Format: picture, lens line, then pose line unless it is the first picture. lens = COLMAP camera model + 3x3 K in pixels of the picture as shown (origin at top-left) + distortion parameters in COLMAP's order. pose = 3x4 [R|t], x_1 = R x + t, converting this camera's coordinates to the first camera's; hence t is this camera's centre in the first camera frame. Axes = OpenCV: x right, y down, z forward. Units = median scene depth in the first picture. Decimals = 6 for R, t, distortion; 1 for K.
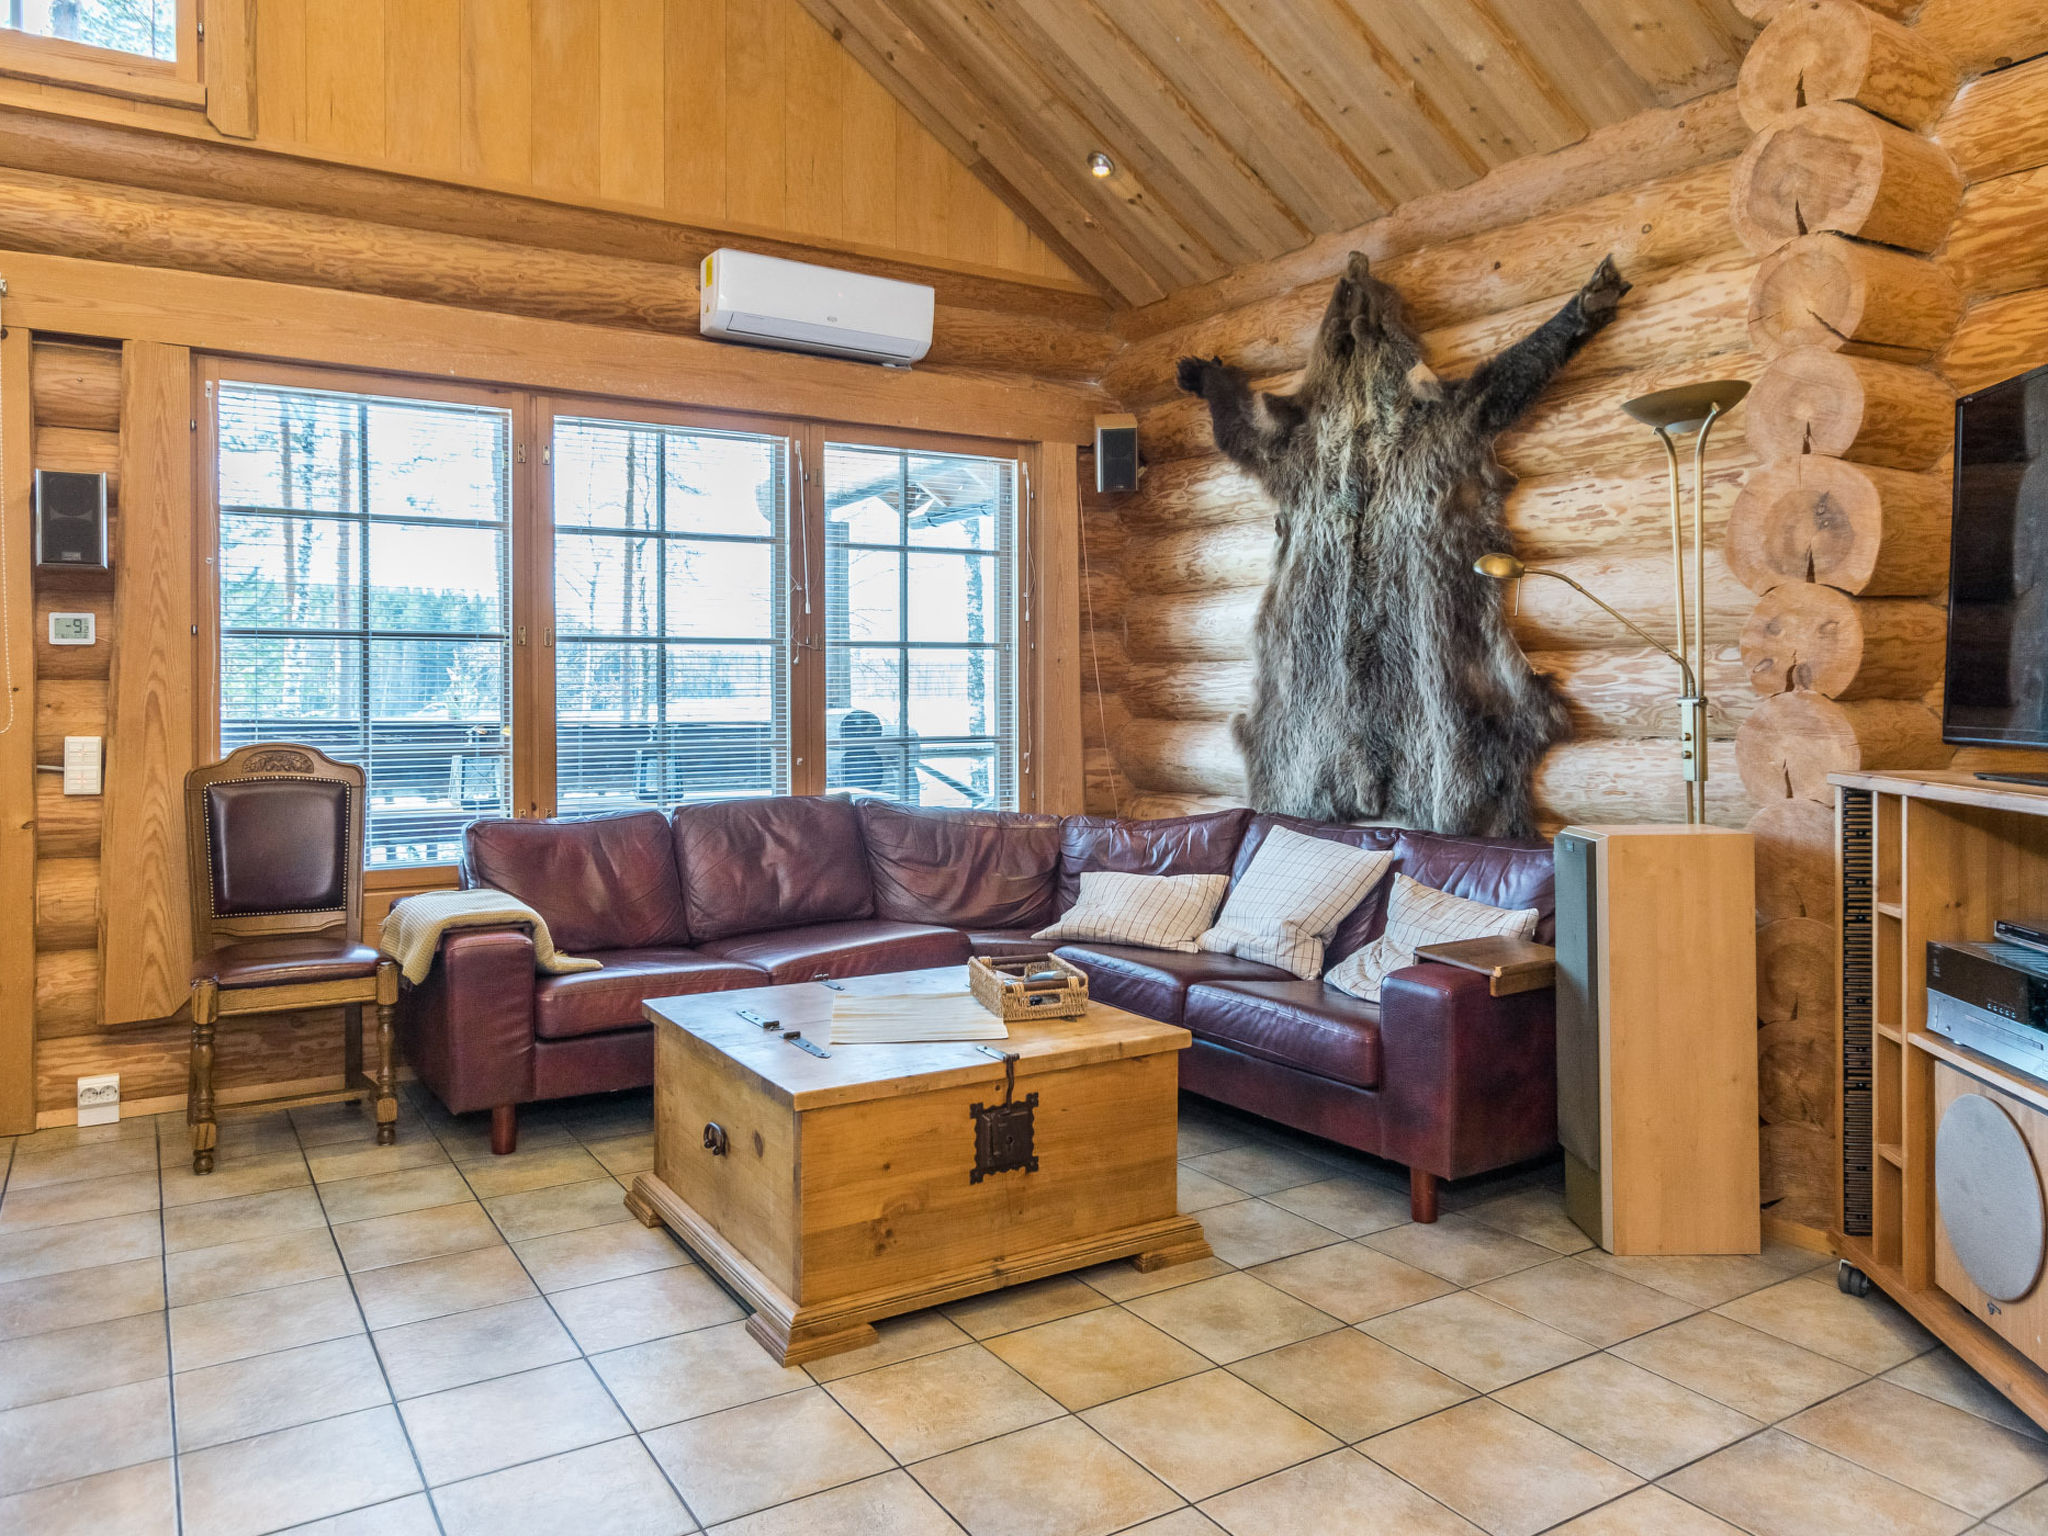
lens RADIAL K [[1440.7, 0, 1019.9], [0, 1440.7, 701.1], [0, 0, 1]] dist [0.000385, 0.000325]
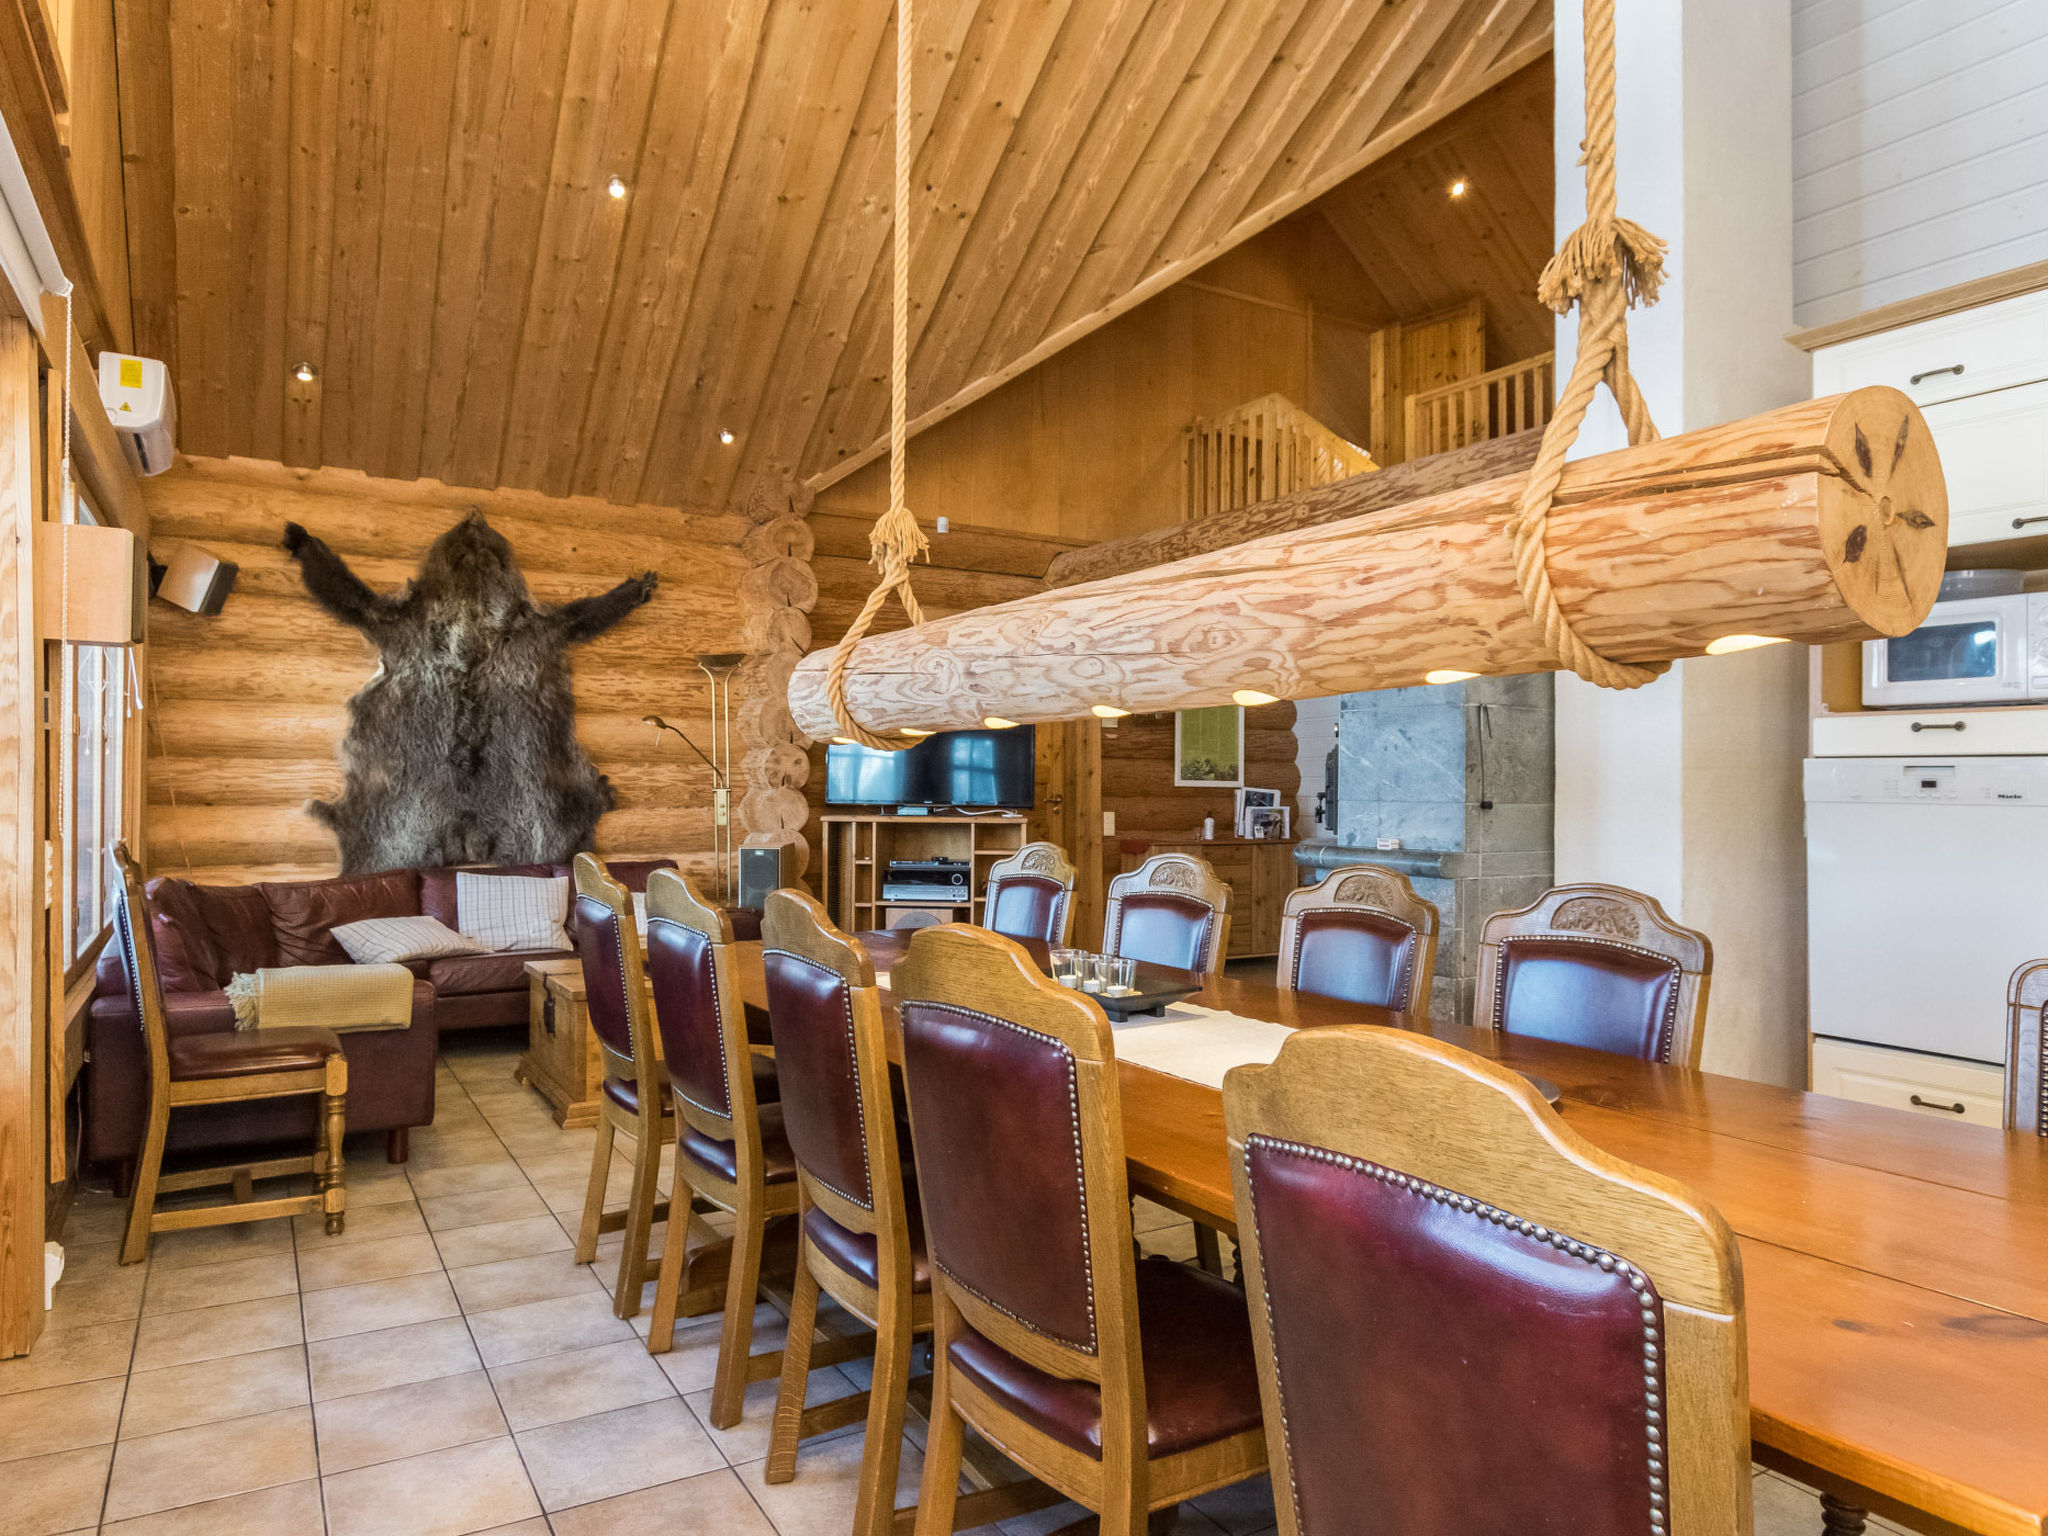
lens RADIAL K [[1309.6, 0, 1024.0], [0, 1309.6, 768.0], [0, 0, 1]] dist [-0.001518, -0.000031]
pose [[0.020848, 0.014251, 0.999681, -1.387440], [-0.000544, 0.999898, -0.014243, -0.004659], [-0.999782, -0.000247, 0.020854, 0.426406]]
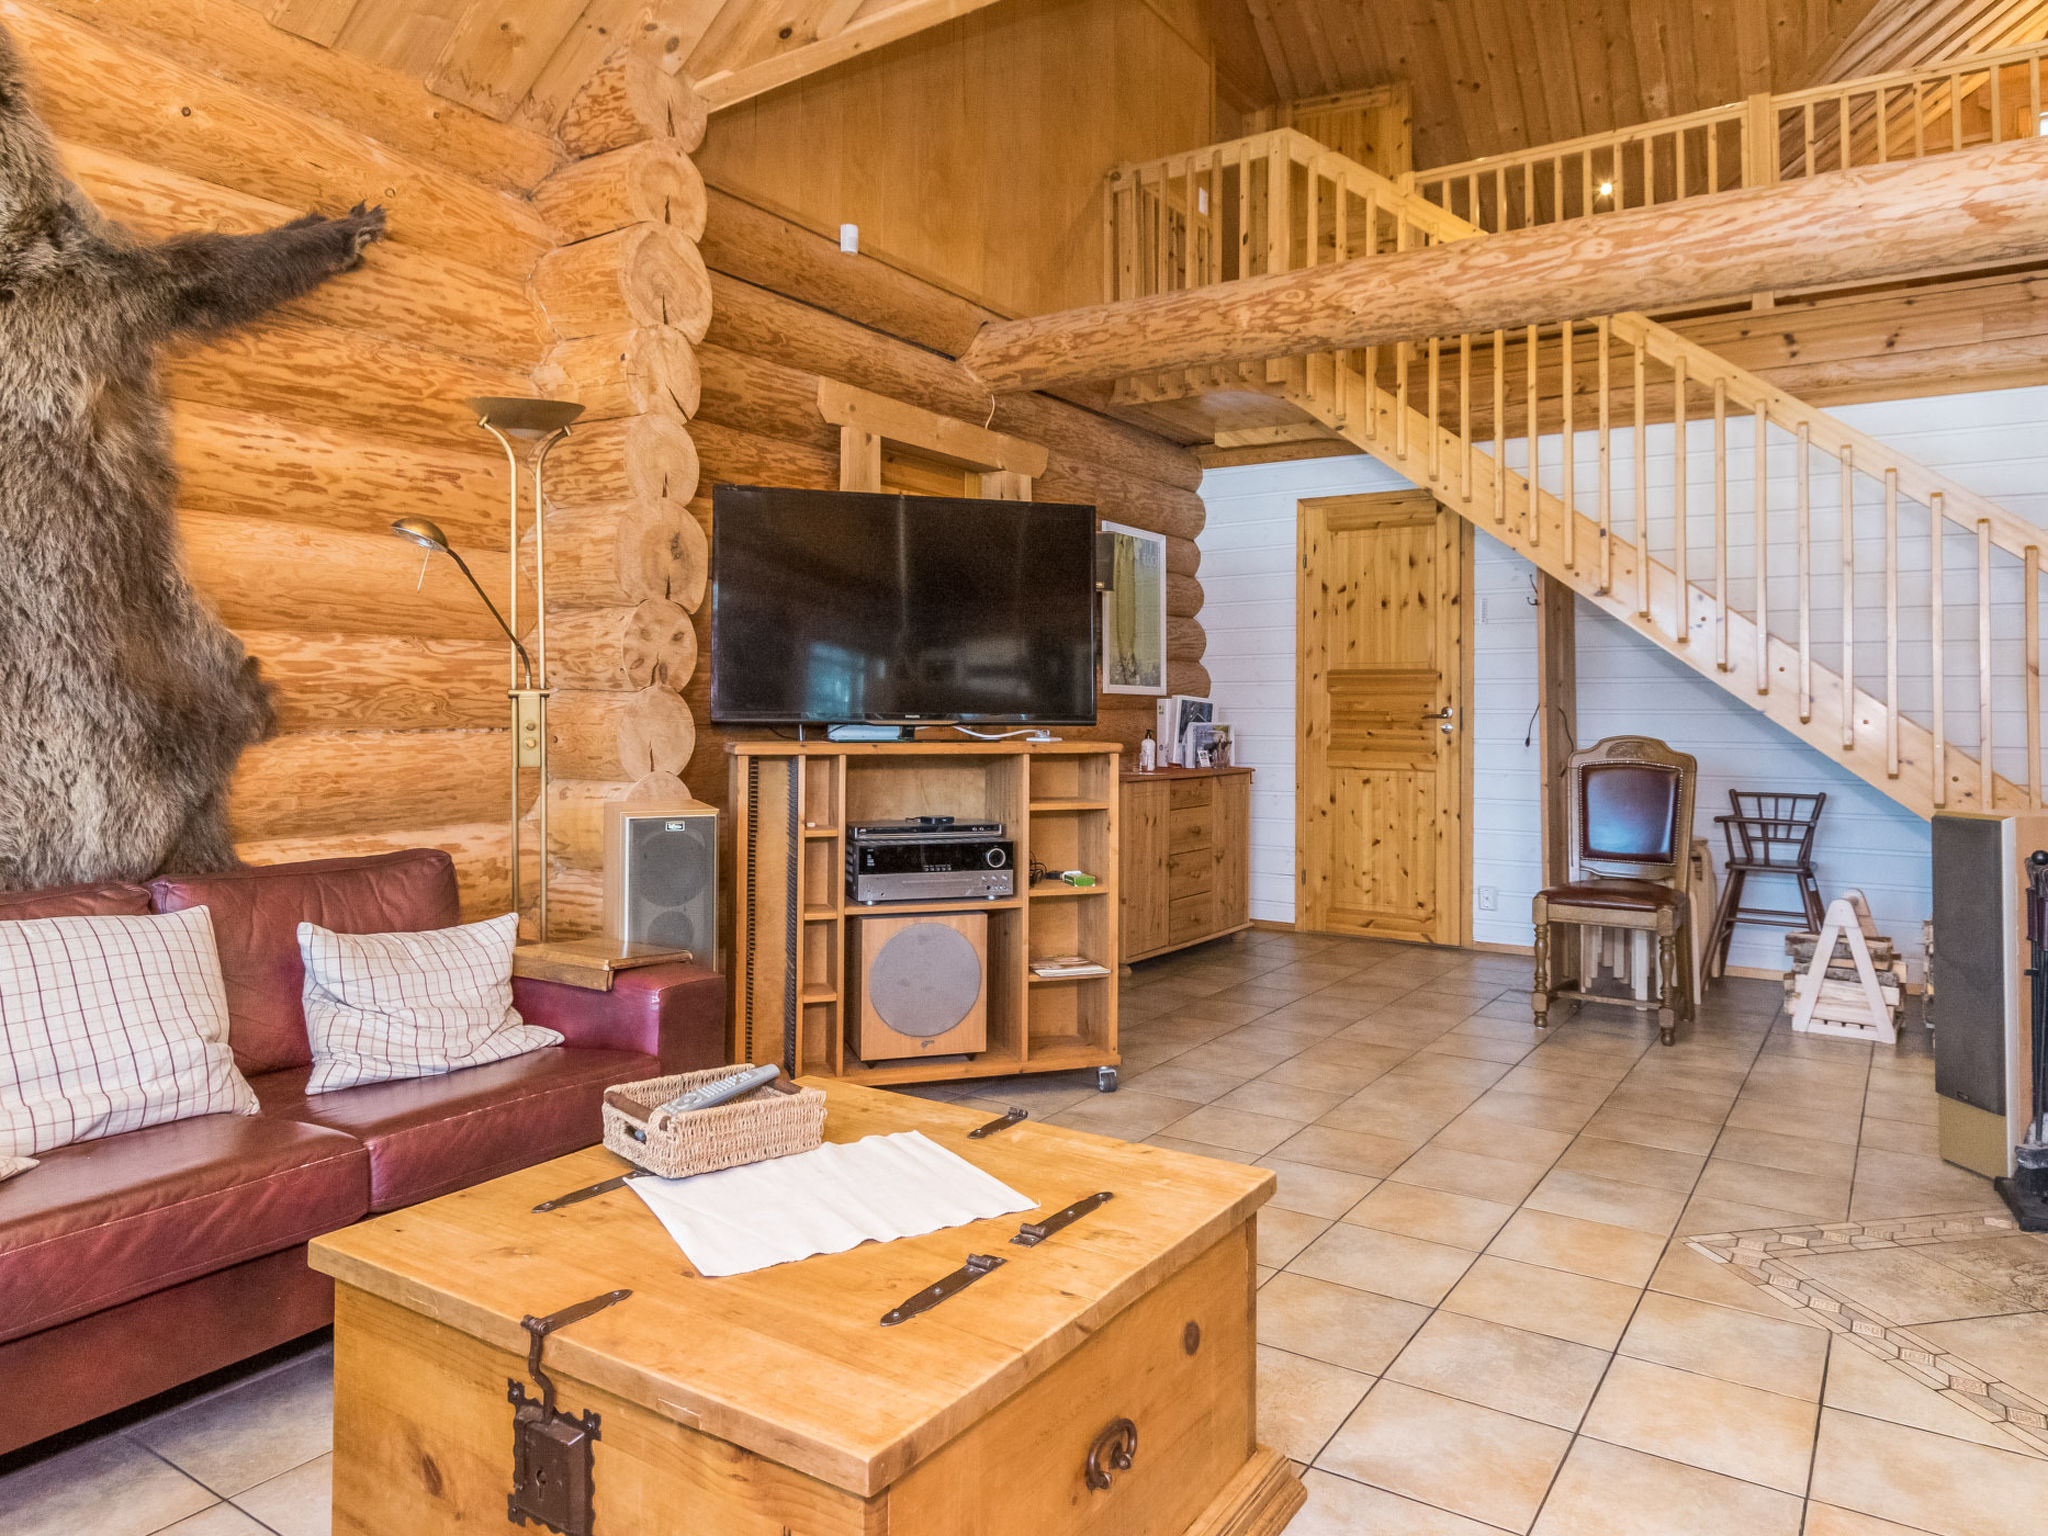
lens RADIAL K [[1340.8, 0, 1031.7], [0, 1340.8, 674.9], [0, 0, 1]] dist [0.004394, -0.002582]
pose [[-0.420266, 0.023567, 0.907095, -0.517326], [0.002557, 0.999689, -0.024788, 0.011245], [-0.907397, -0.008098, -0.420196, 0.950467]]
